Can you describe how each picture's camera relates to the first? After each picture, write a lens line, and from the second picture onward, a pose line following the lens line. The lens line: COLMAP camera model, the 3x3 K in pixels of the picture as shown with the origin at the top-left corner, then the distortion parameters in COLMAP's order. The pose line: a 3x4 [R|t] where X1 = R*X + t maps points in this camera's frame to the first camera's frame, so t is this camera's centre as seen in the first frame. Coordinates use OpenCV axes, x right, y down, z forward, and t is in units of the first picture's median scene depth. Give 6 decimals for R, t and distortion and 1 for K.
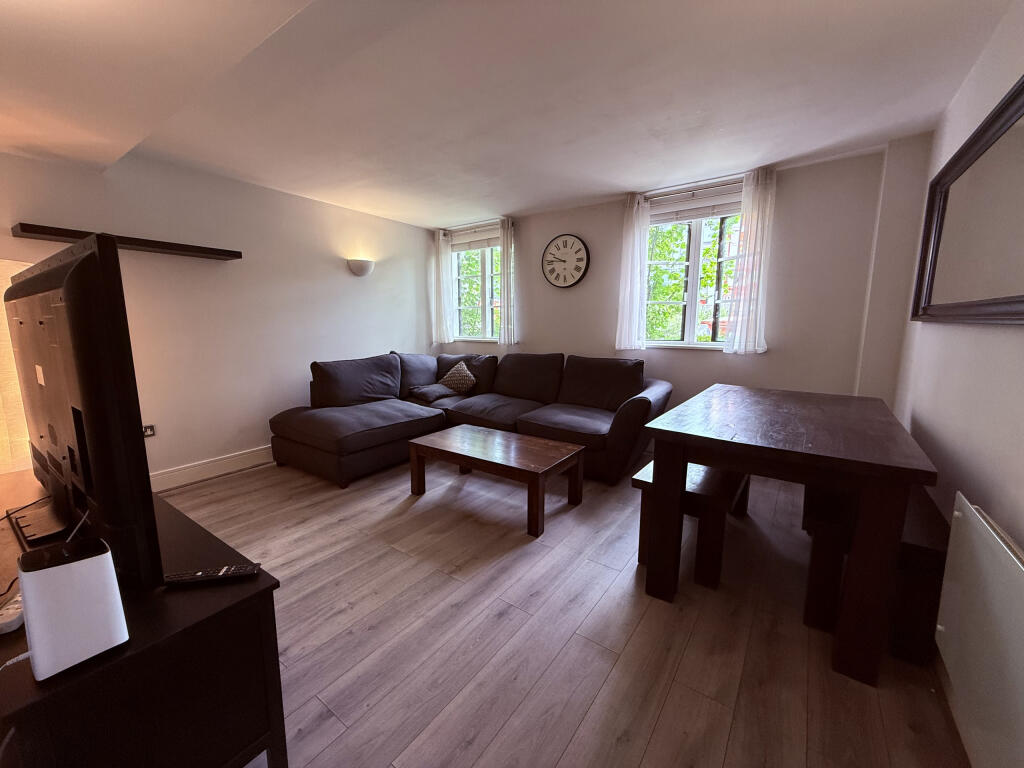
lens RADIAL K [[412.0, 0, 511.2], [0, 412.0, 385.8], [0, 0, 1]] dist [-0.000612, -0.000026]
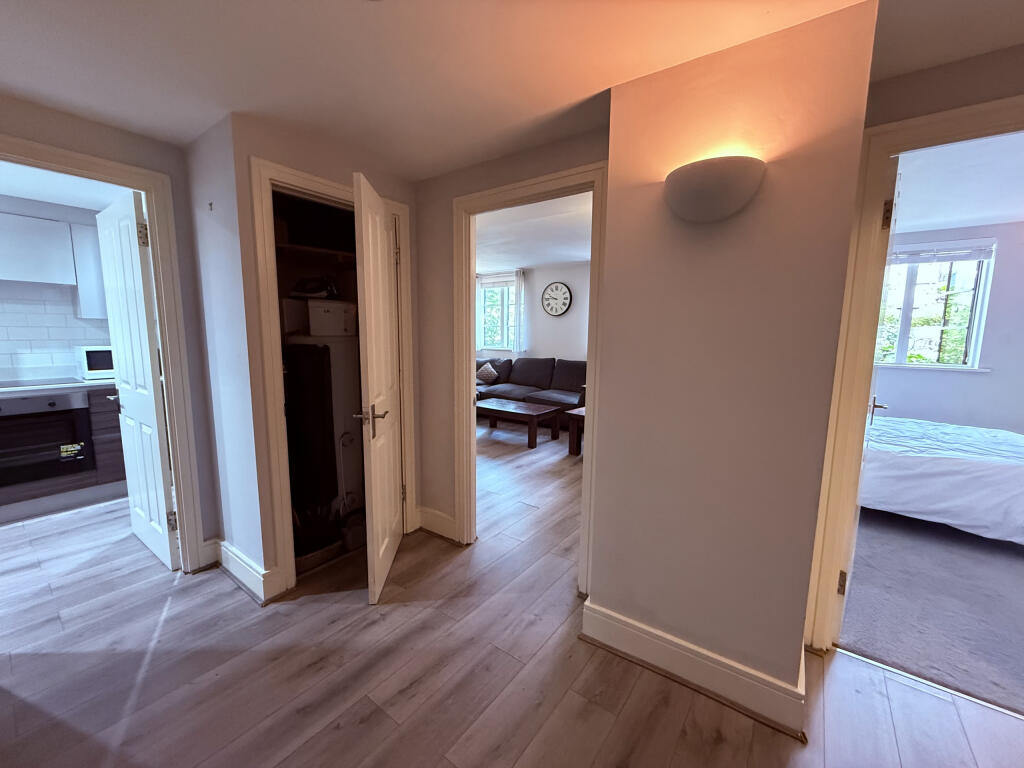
lens RADIAL K [[412.0, 0, 513.3], [0, 412.0, 385.9], [0, 0, 1]] dist [-0.000612, -0.000026]
pose [[0.999842, 0.013169, -0.011963, -0.010117], [-0.013501, 0.999512, -0.028157, 0.069226], [0.011586, 0.028314, 0.999532, -0.523772]]
